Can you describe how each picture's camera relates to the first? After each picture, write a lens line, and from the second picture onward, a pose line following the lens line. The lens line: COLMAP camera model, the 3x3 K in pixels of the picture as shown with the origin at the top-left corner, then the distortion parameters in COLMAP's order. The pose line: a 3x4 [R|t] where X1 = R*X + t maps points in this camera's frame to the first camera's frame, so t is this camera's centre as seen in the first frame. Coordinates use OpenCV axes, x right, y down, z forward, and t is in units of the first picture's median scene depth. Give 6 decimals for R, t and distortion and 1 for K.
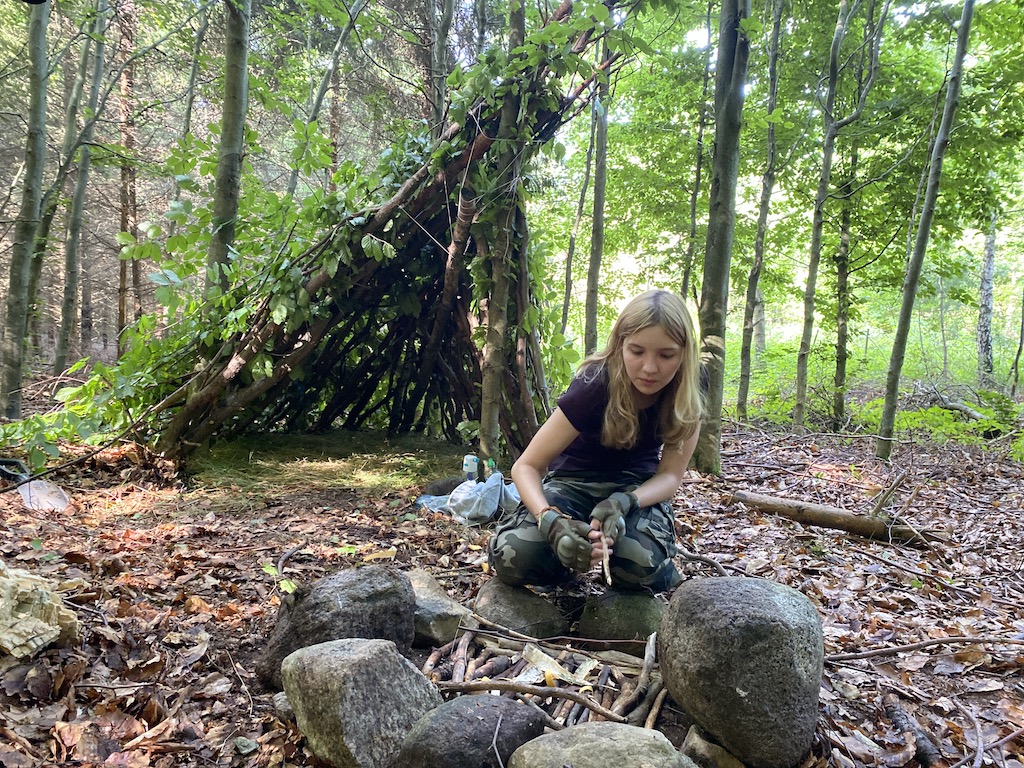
lens RADIAL K [[778.9, 0, 514.2], [0, 778.9, 379.6], [0, 0, 1]] dist [0.045612, -0.039982]
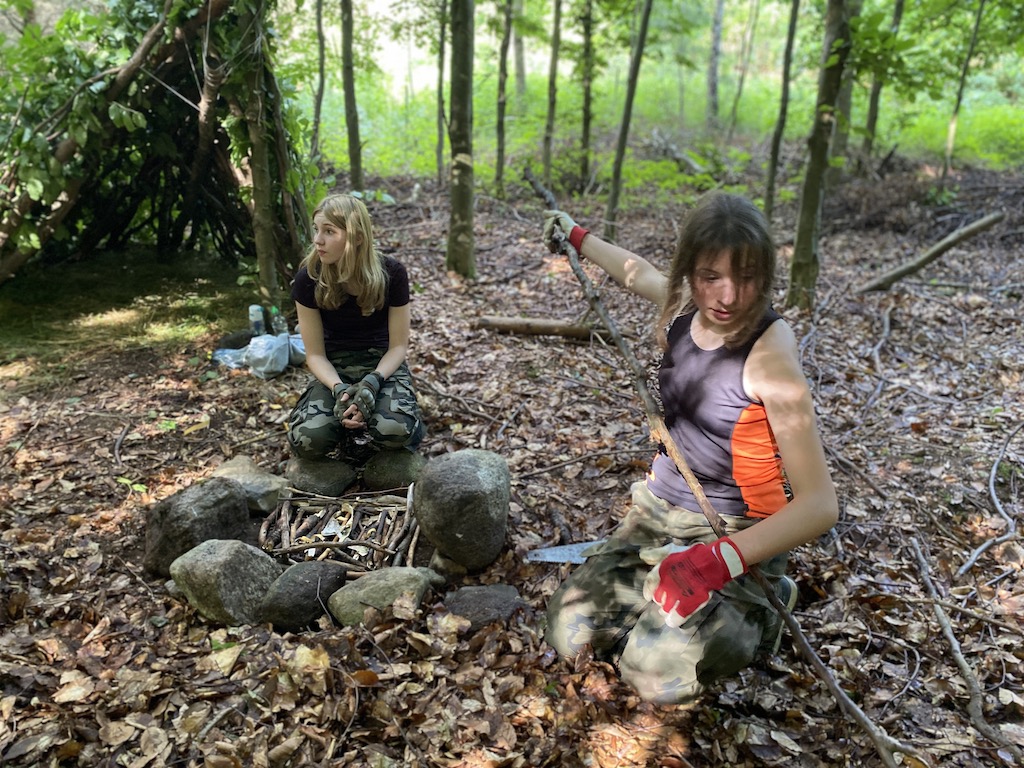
lens RADIAL K [[778.9, 0, 514.2], [0, 778.9, 379.6], [0, 0, 1]] dist [0.045612, -0.039982]
pose [[0.959038, -0.129917, 0.251729, 0.007013], [0.036071, 0.937404, 0.346370, -0.251478], [-0.280971, -0.323102, 0.903693, -0.236162]]
